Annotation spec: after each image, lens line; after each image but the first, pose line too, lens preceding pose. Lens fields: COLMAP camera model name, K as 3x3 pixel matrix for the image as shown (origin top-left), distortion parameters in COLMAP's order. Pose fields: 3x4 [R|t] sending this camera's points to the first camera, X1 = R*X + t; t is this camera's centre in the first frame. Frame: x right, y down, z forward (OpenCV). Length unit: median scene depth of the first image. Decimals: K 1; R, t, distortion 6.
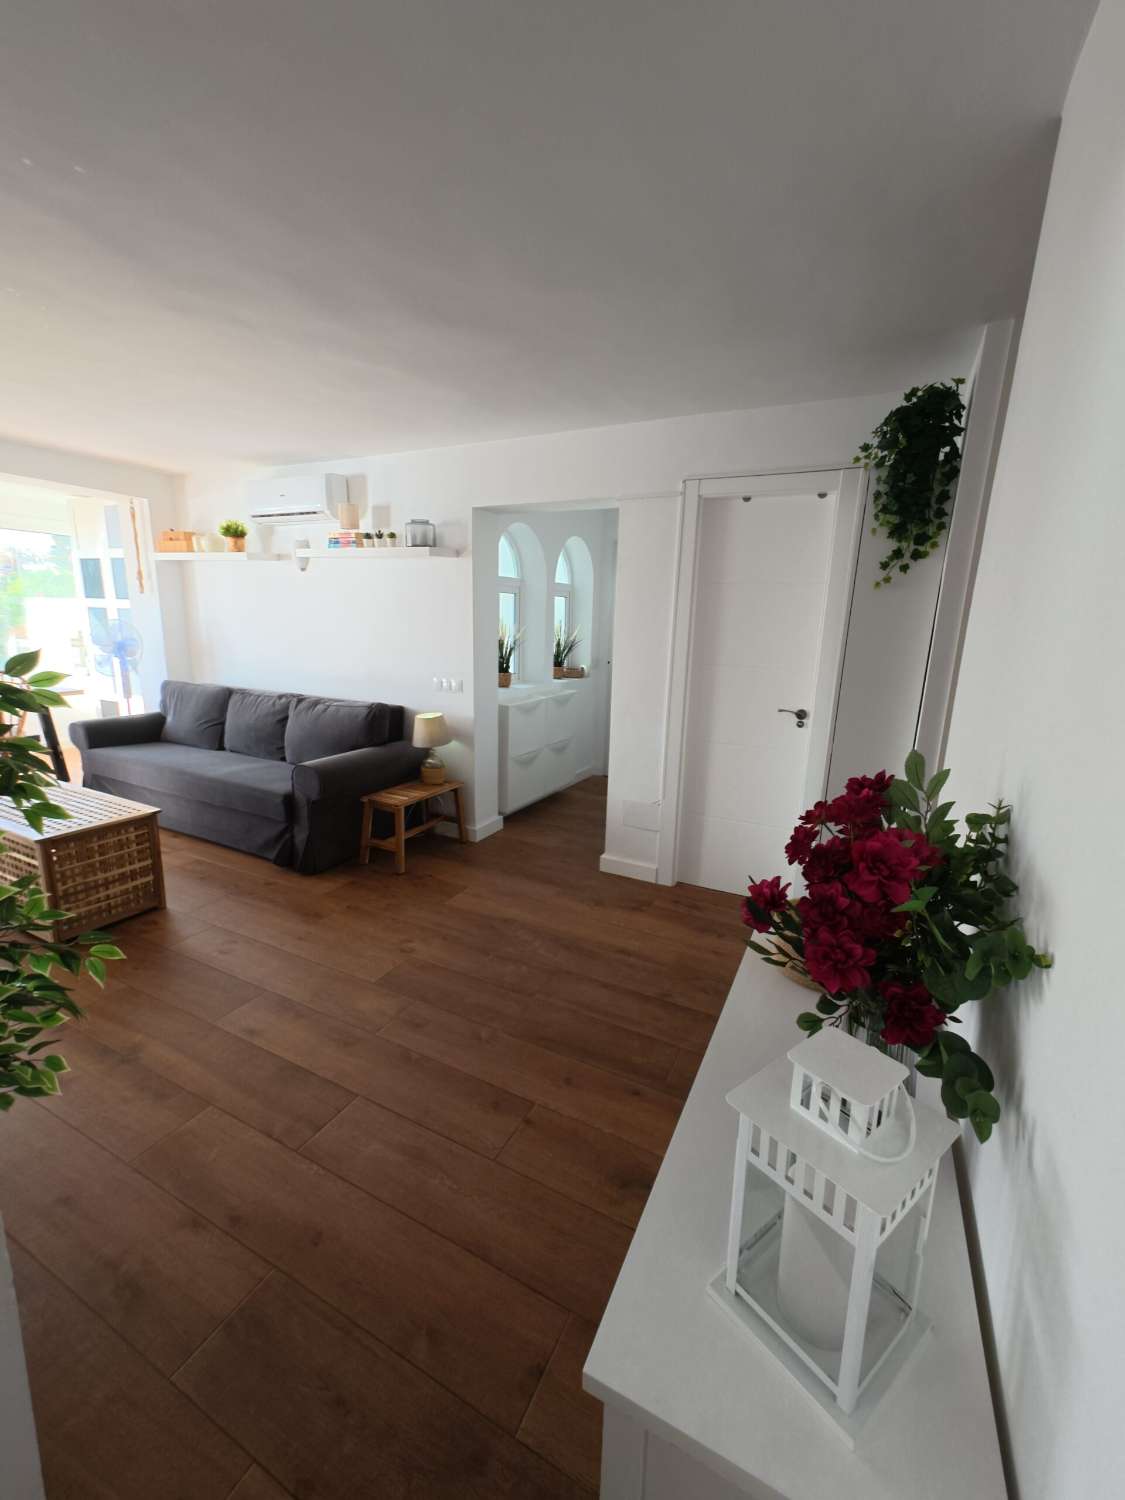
lens RADIAL K [[627.3, 0, 563.8], [0, 627.3, 753.8], [0, 0, 1]] dist [0.017855, 0.000787]
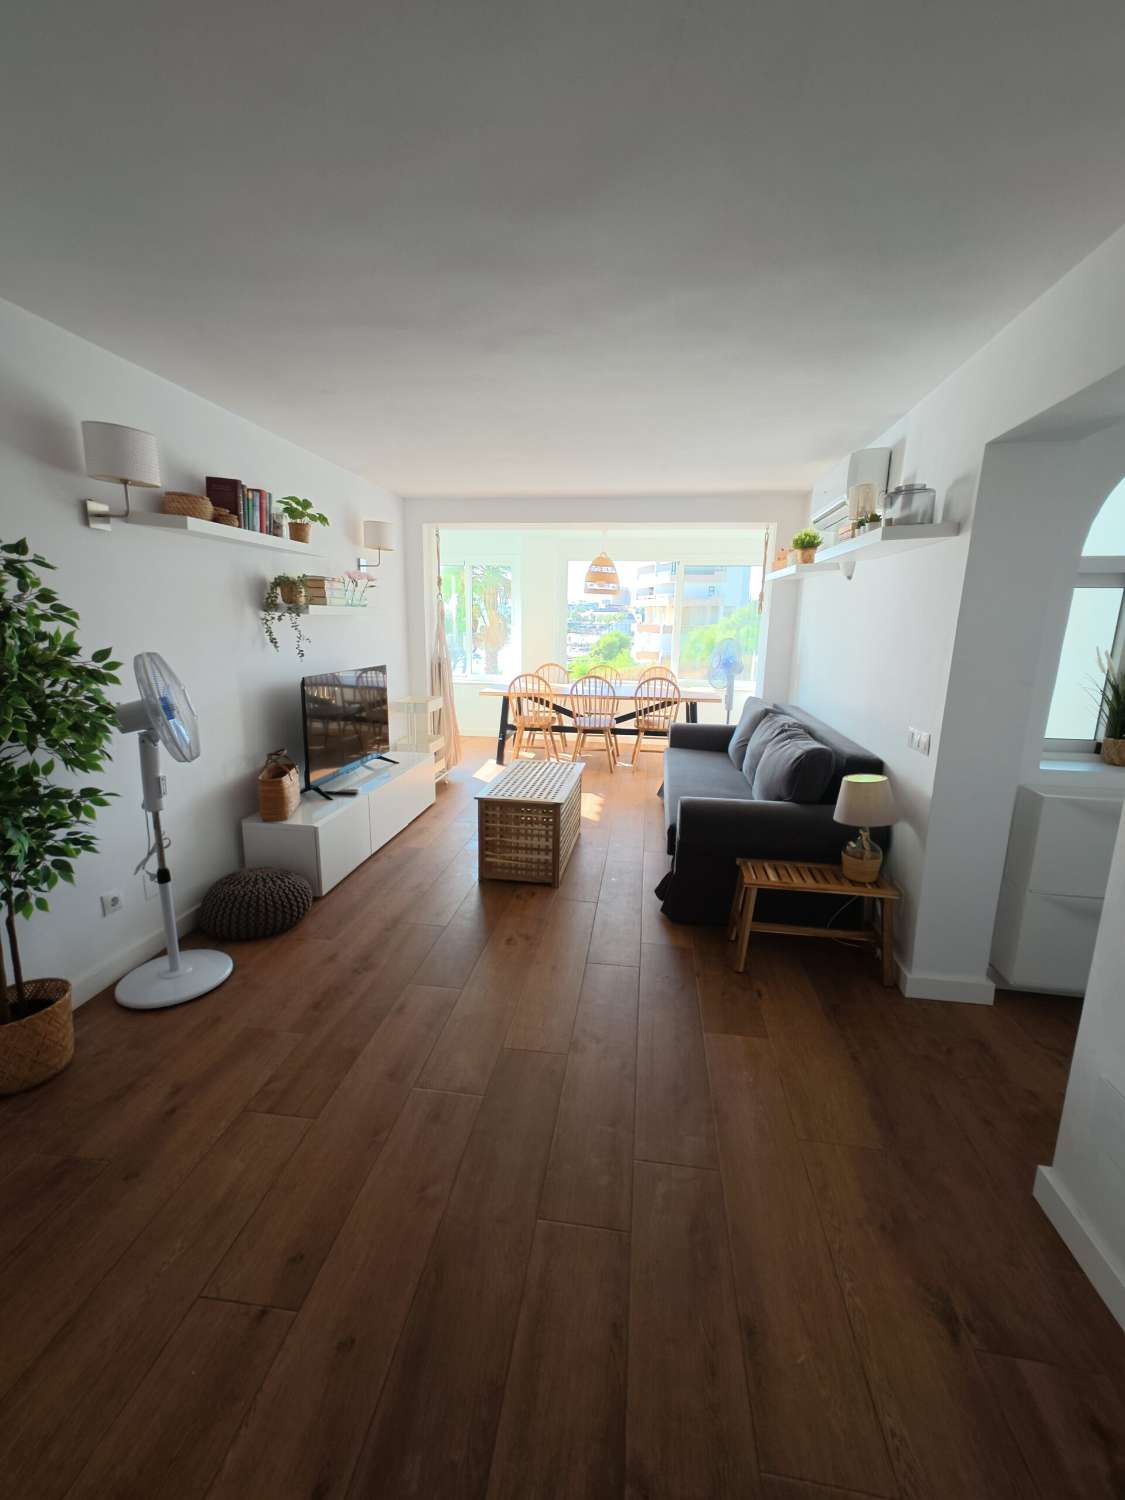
lens RADIAL K [[627.3, 0, 563.8], [0, 627.3, 753.8], [0, 0, 1]] dist [0.017855, 0.000787]
pose [[0.335769, 0.177364, -0.925095, 0.297376], [-0.212631, 0.971034, 0.108996, -0.091953], [0.917631, 0.160106, 0.363756, 0.454070]]
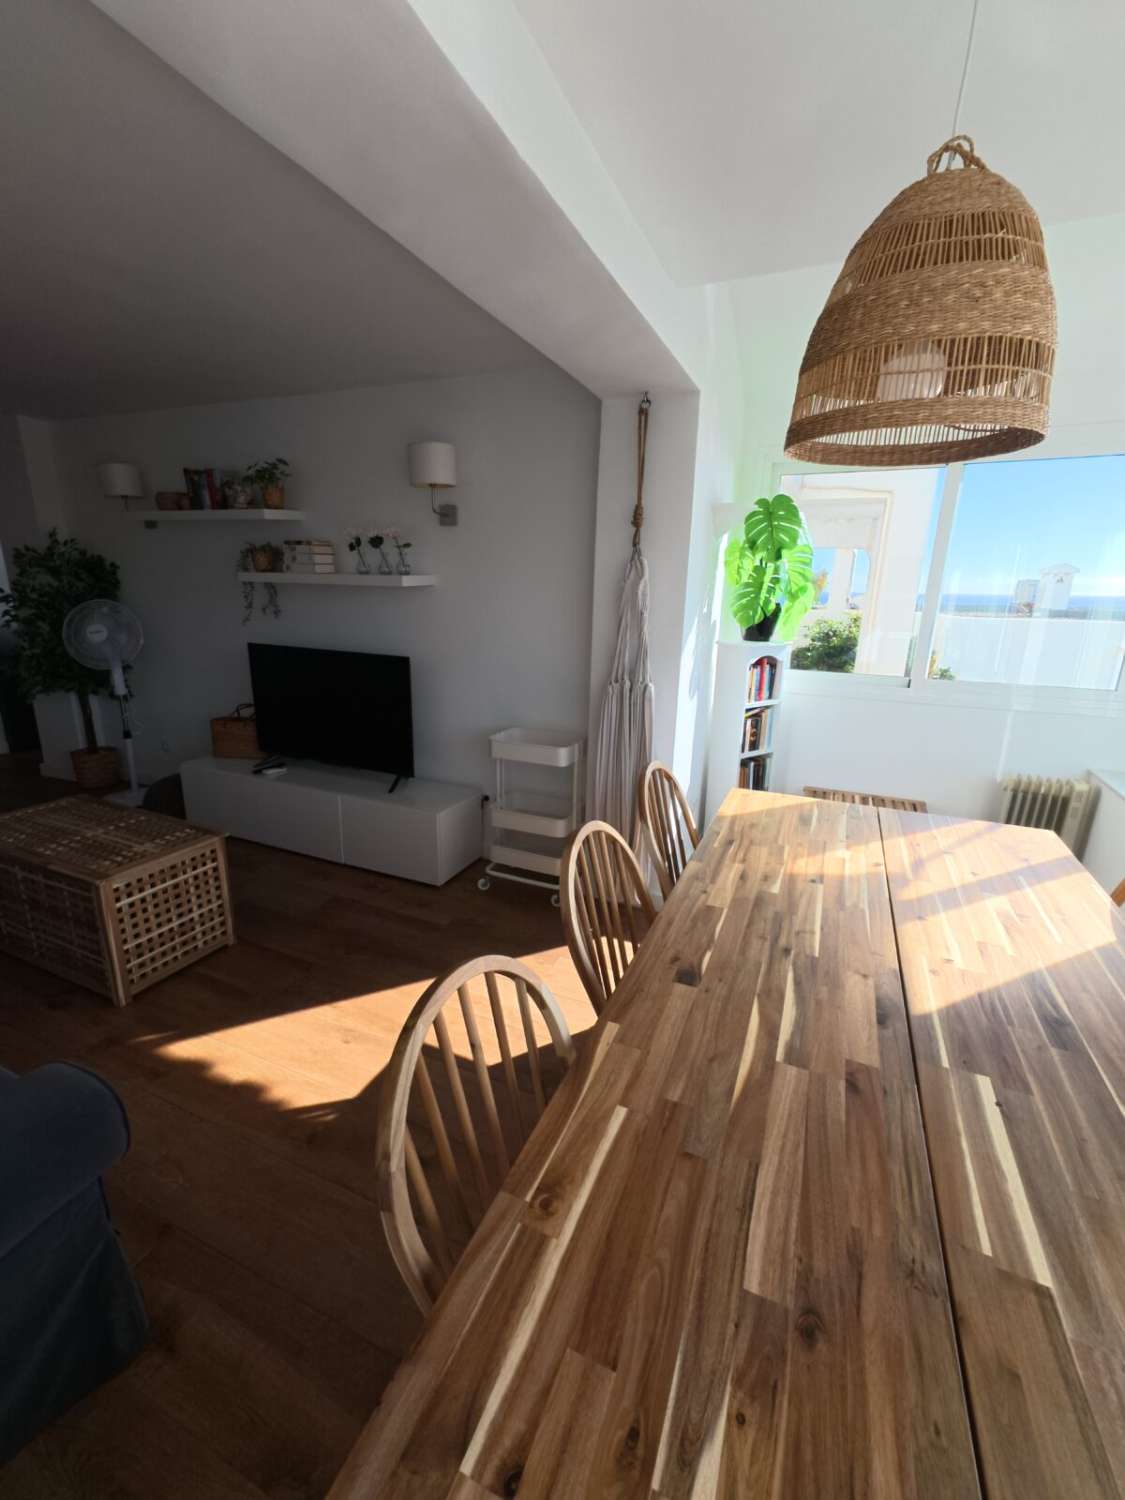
lens RADIAL K [[627.9, 0, 565.7], [0, 627.9, 755.0], [0, 0, 1]] dist [0.023356, 0.000863]
pose [[-0.996800, -0.029699, -0.074214, -1.071451], [-0.060601, 0.886200, 0.459322, -0.331683], [0.052127, 0.462349, -0.885164, 1.347533]]
